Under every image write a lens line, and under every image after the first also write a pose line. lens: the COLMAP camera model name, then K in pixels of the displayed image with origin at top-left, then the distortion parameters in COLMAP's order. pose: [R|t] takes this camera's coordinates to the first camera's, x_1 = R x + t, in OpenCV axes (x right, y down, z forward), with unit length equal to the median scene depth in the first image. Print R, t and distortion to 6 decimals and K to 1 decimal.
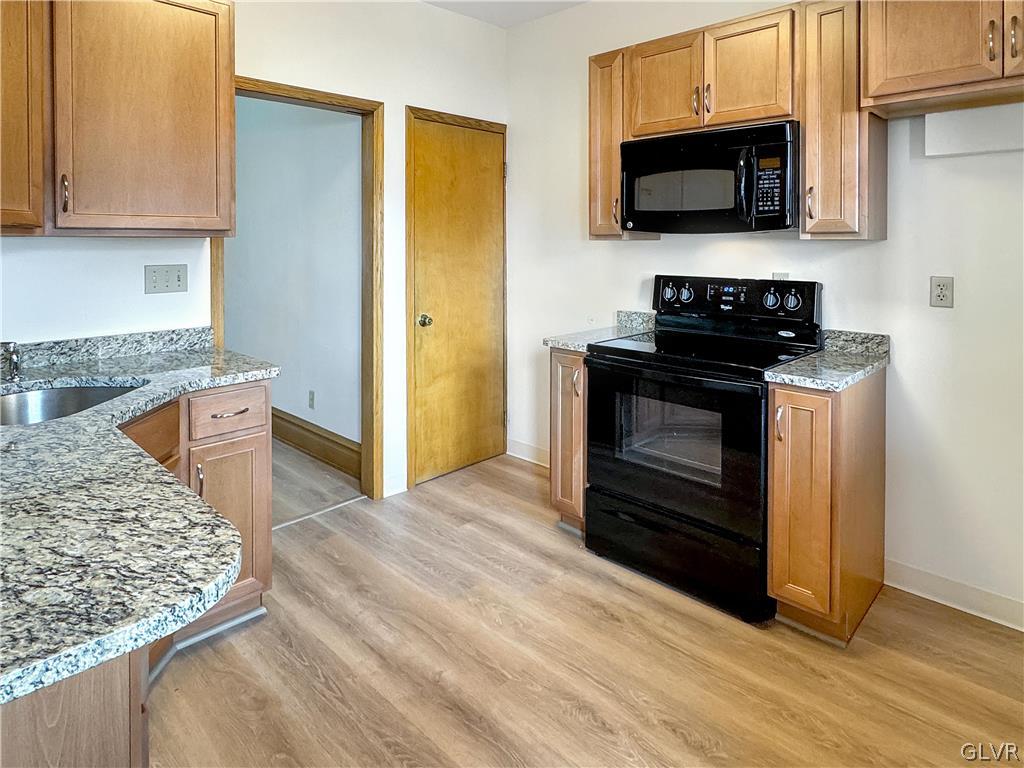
lens RADIAL K [[596.1, 0, 512.0], [0, 596.1, 384.0], [0, 0, 1]] dist [-0.000640, -0.000193]
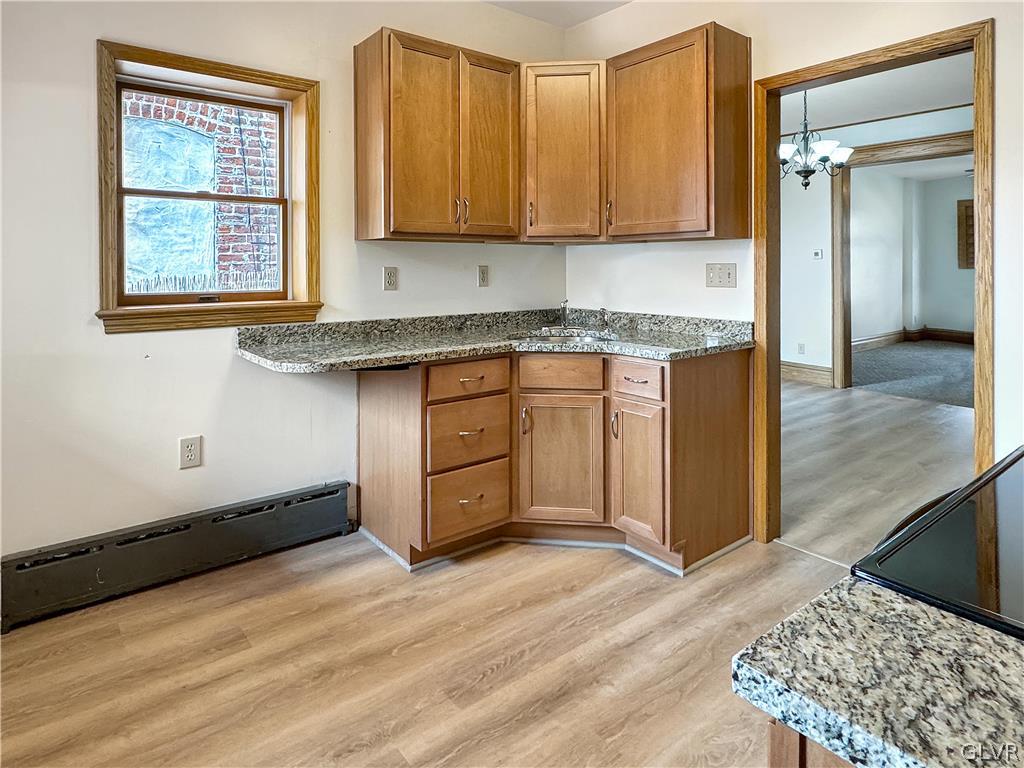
lens RADIAL K [[596.1, 0, 512.0], [0, 596.1, 384.0], [0, 0, 1]] dist [-0.000640, -0.000193]
pose [[-0.125743, 0.188504, -0.973989, 0.730389], [-0.230631, 0.949329, 0.213505, -0.138151], [0.964883, 0.251479, -0.075896, 0.786895]]
